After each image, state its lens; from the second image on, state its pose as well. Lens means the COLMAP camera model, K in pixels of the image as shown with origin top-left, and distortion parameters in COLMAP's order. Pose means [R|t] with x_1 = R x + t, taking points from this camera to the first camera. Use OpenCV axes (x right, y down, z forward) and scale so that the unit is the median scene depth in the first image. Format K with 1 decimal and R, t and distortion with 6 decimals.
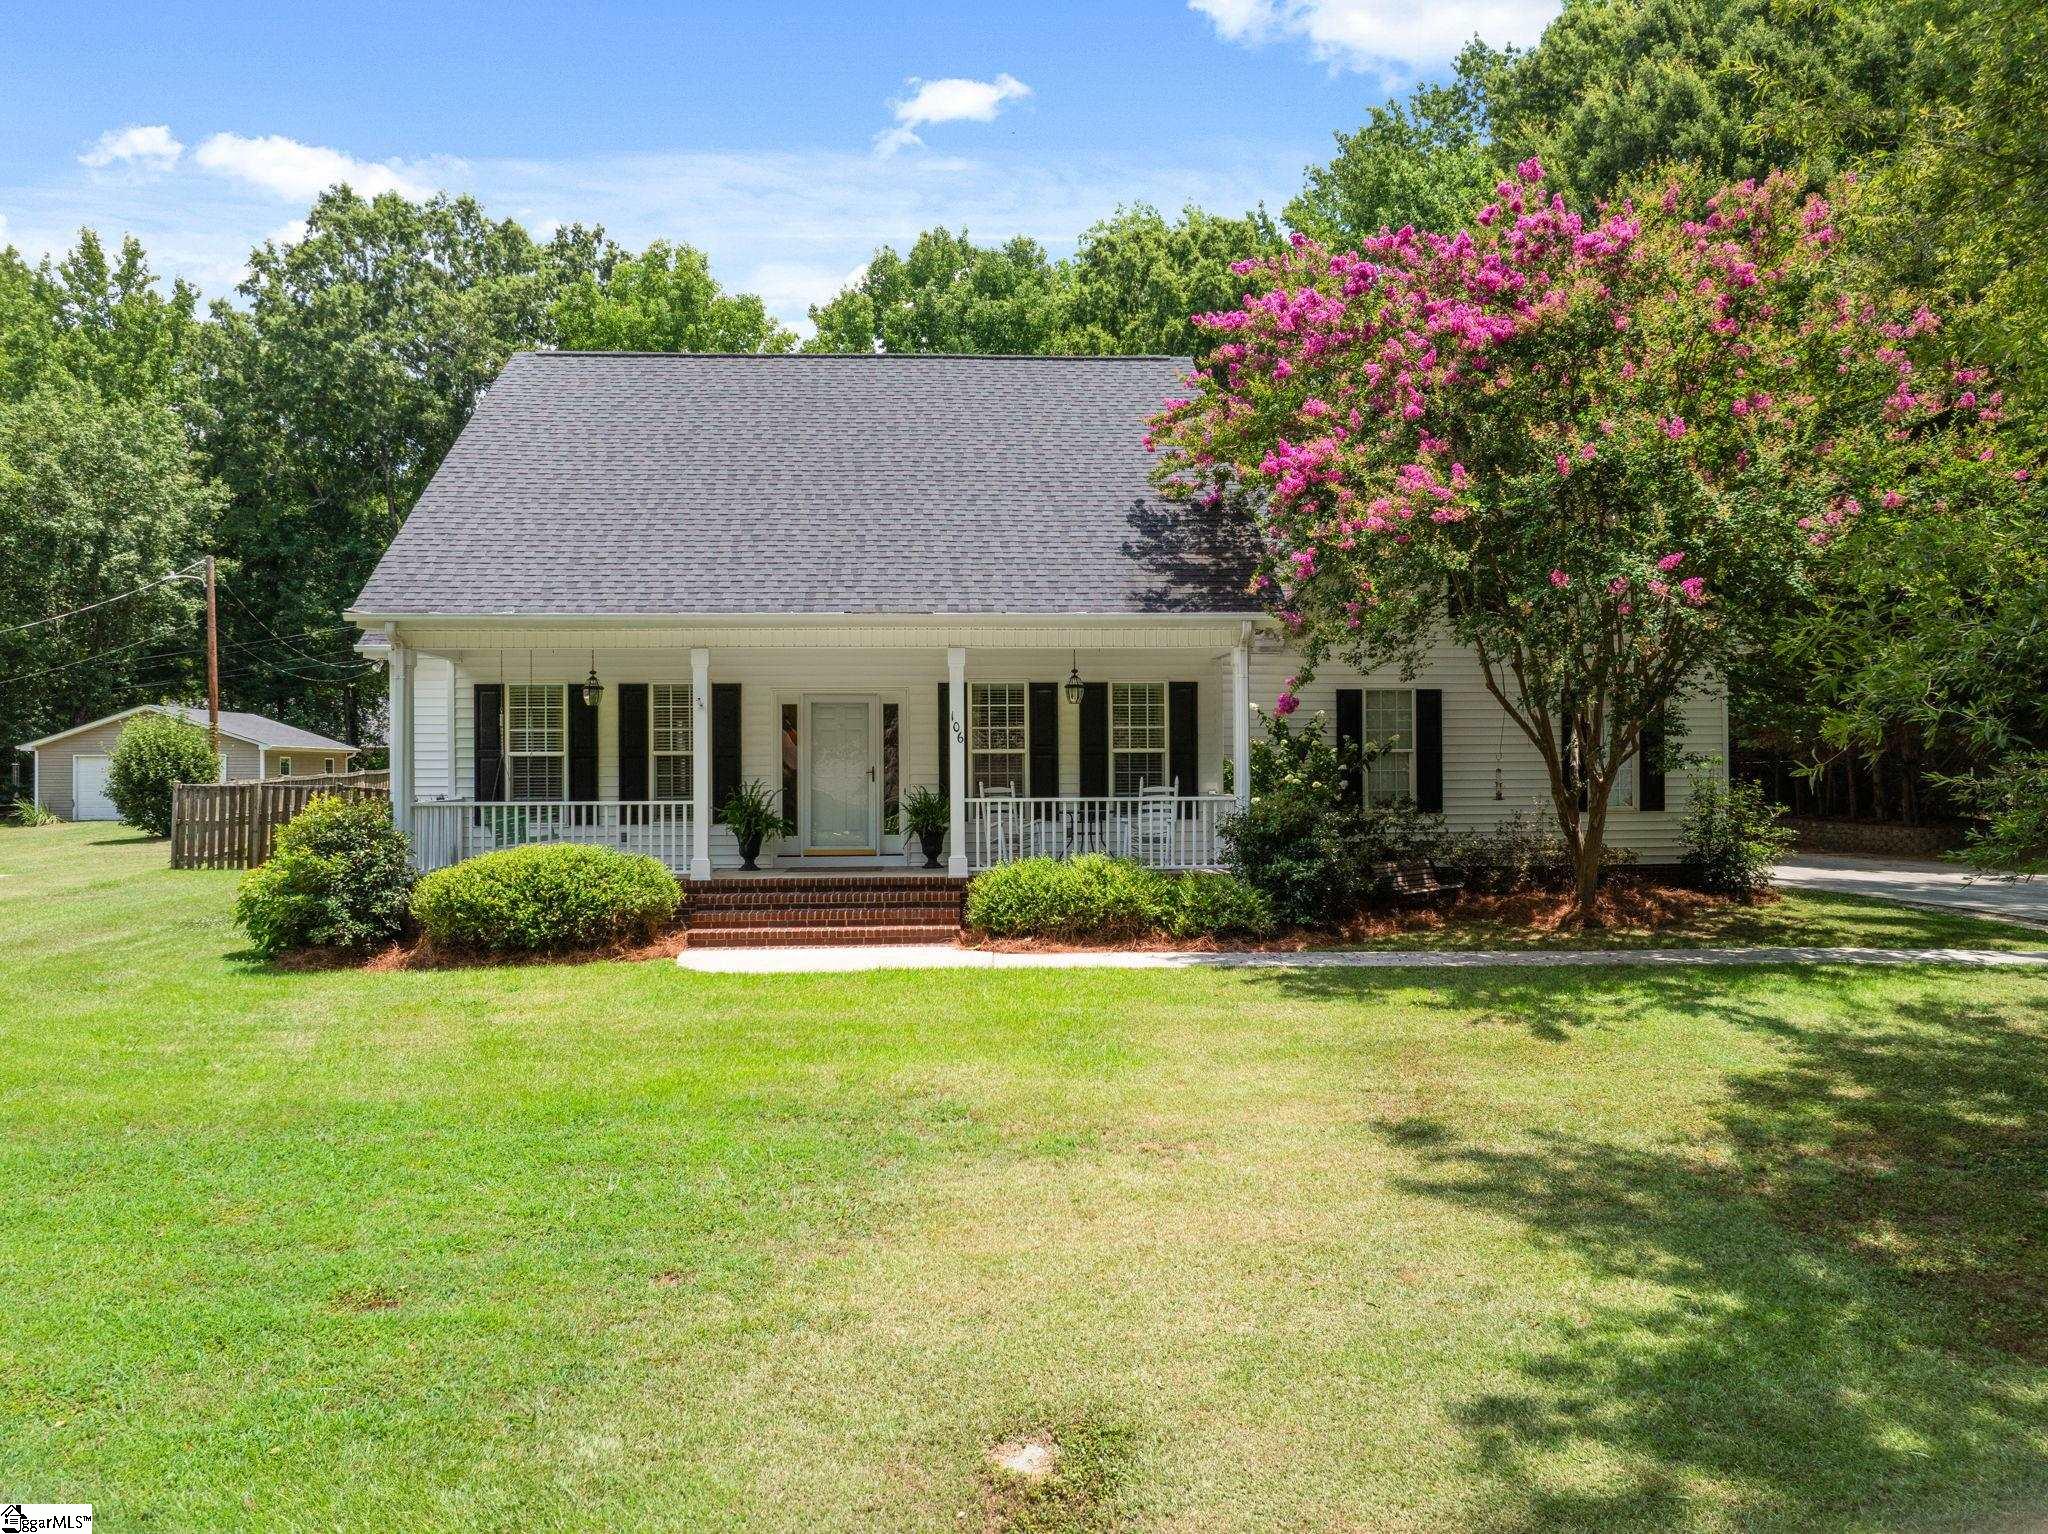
lens RADIAL K [[1436.4, 0, 1025.0], [0, 1436.4, 762.5], [0, 0, 1]] dist [-0.029615, 0.000720]
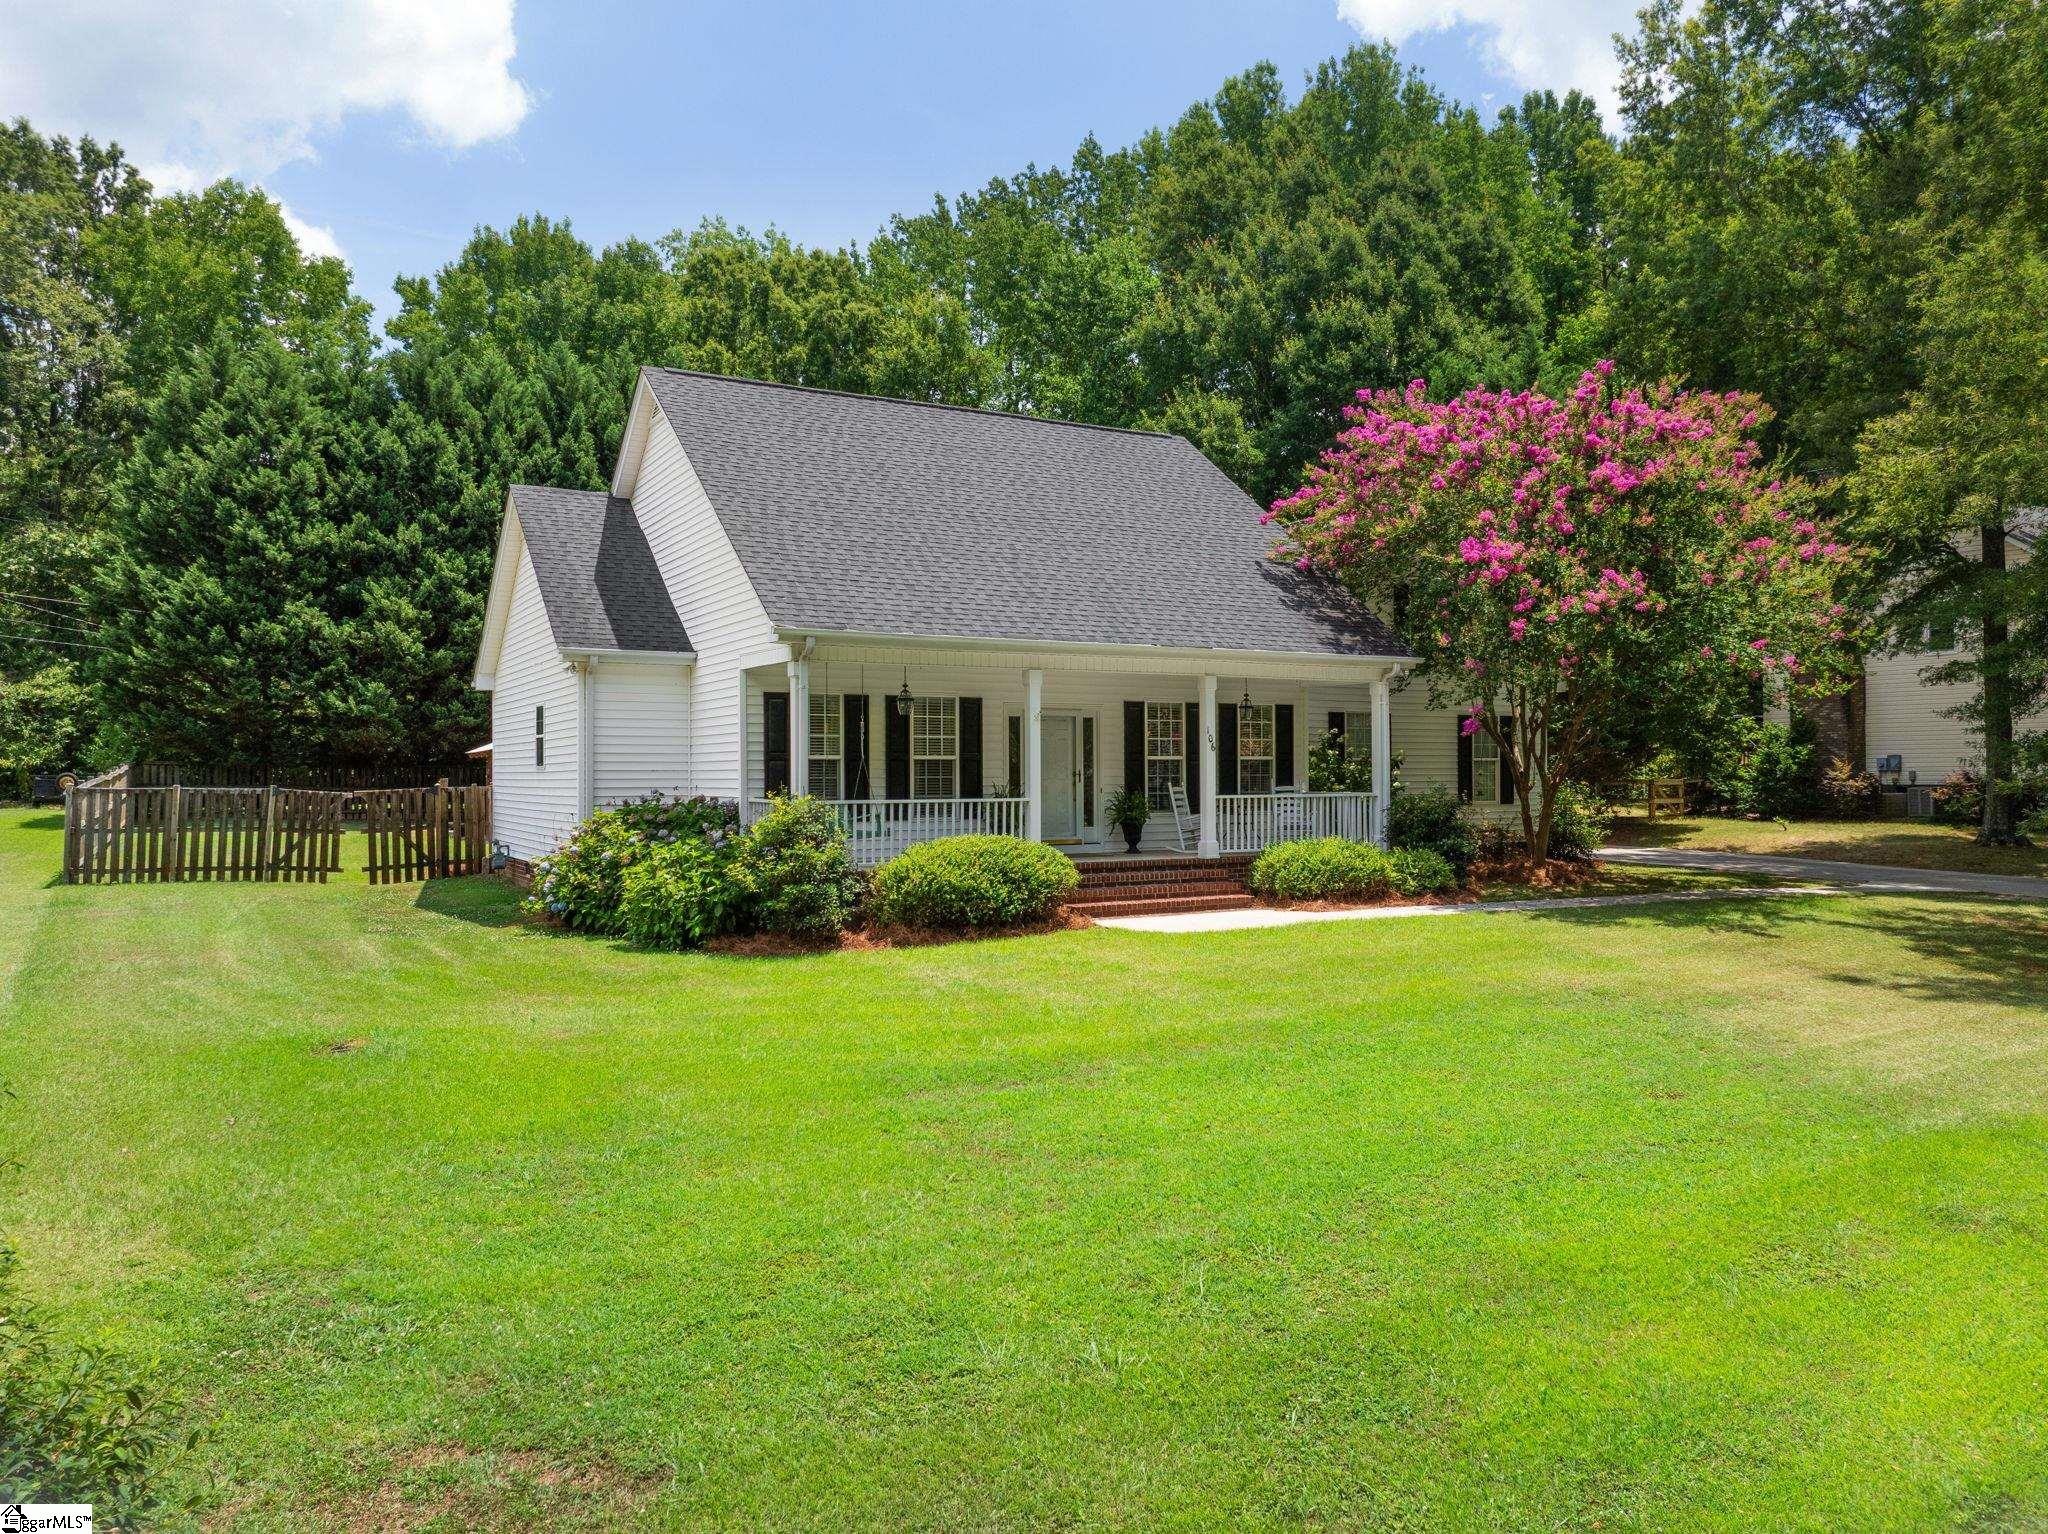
lens RADIAL K [[1433.9, 0, 1017.8], [0, 1433.9, 767.7], [0, 0, 1]] dist [-0.004362, -0.051484]
pose [[0.903969, 0.005252, 0.427567, -0.669587], [-0.004748, 0.999986, -0.002245, 0.003935], [-0.427573, -0.000001, 0.903981, -0.058392]]
